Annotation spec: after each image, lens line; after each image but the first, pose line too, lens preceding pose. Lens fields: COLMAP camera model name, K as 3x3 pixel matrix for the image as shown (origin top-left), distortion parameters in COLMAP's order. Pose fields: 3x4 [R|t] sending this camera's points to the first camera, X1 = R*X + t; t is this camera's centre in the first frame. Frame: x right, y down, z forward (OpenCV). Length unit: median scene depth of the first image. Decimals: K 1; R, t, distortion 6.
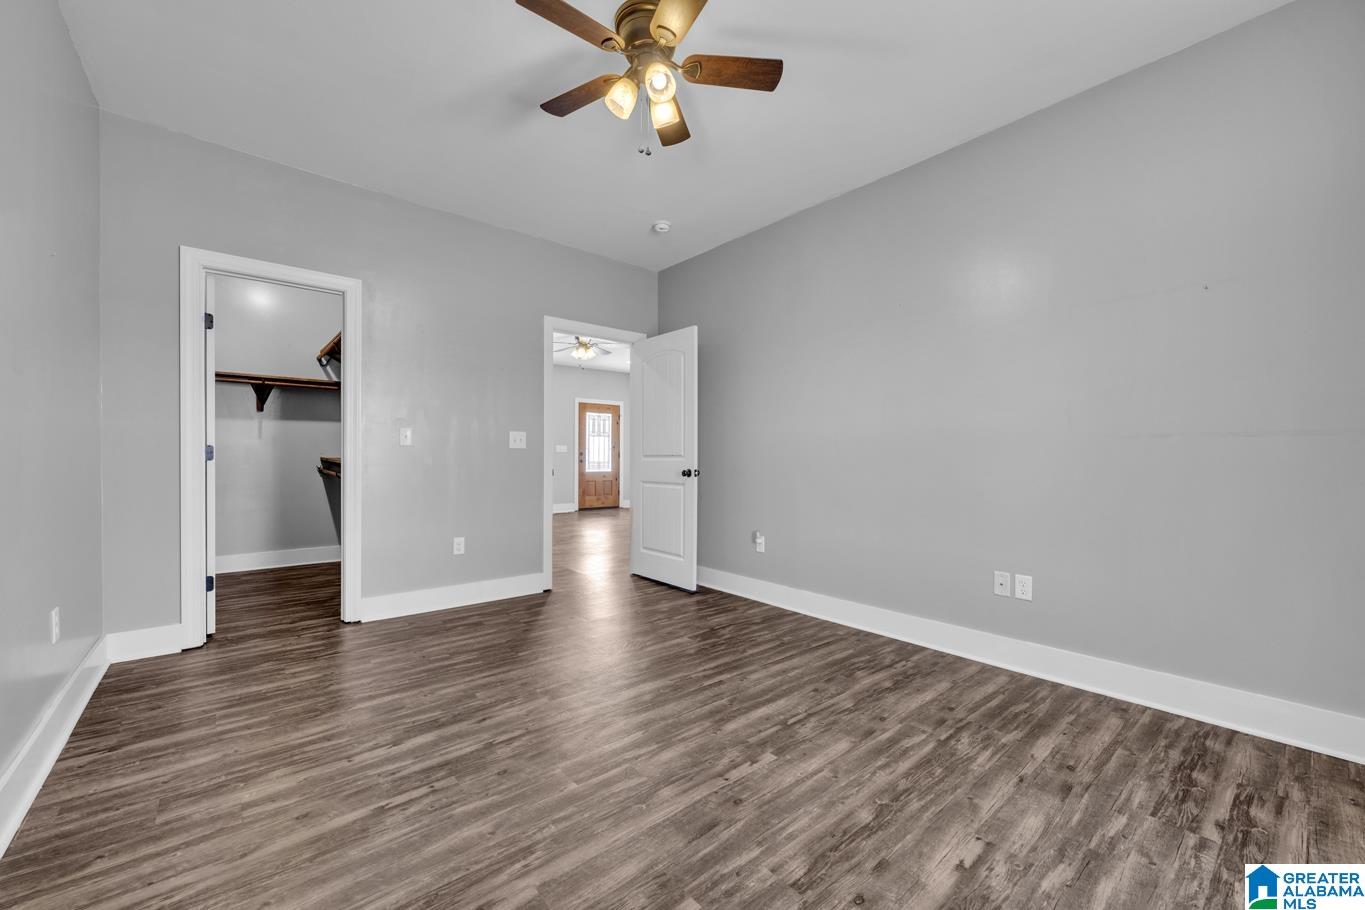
lens RADIAL K [[538.3, 0, 682.0], [0, 538.3, 459.2], [0, 0, 1]] dist [-0.001920, -0.000178]
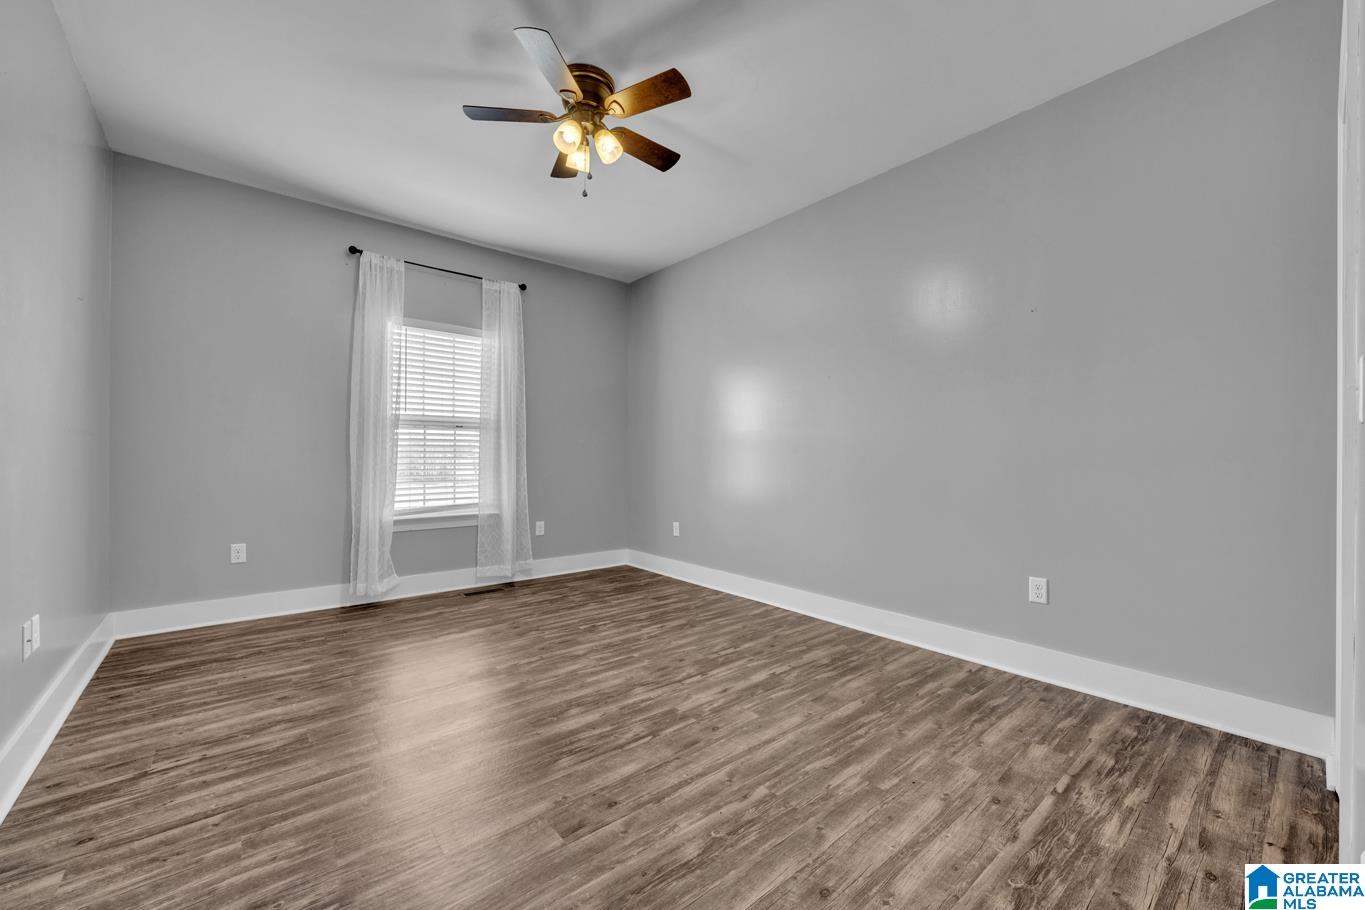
lens RADIAL K [[538.3, 0, 682.0], [0, 538.3, 459.2], [0, 0, 1]] dist [-0.001920, -0.000178]
pose [[-0.999919, -0.011487, 0.005411, -0.291422], [-0.011471, 0.999930, 0.003011, -0.005047], [-0.005445, 0.002949, -0.999981, 2.219898]]
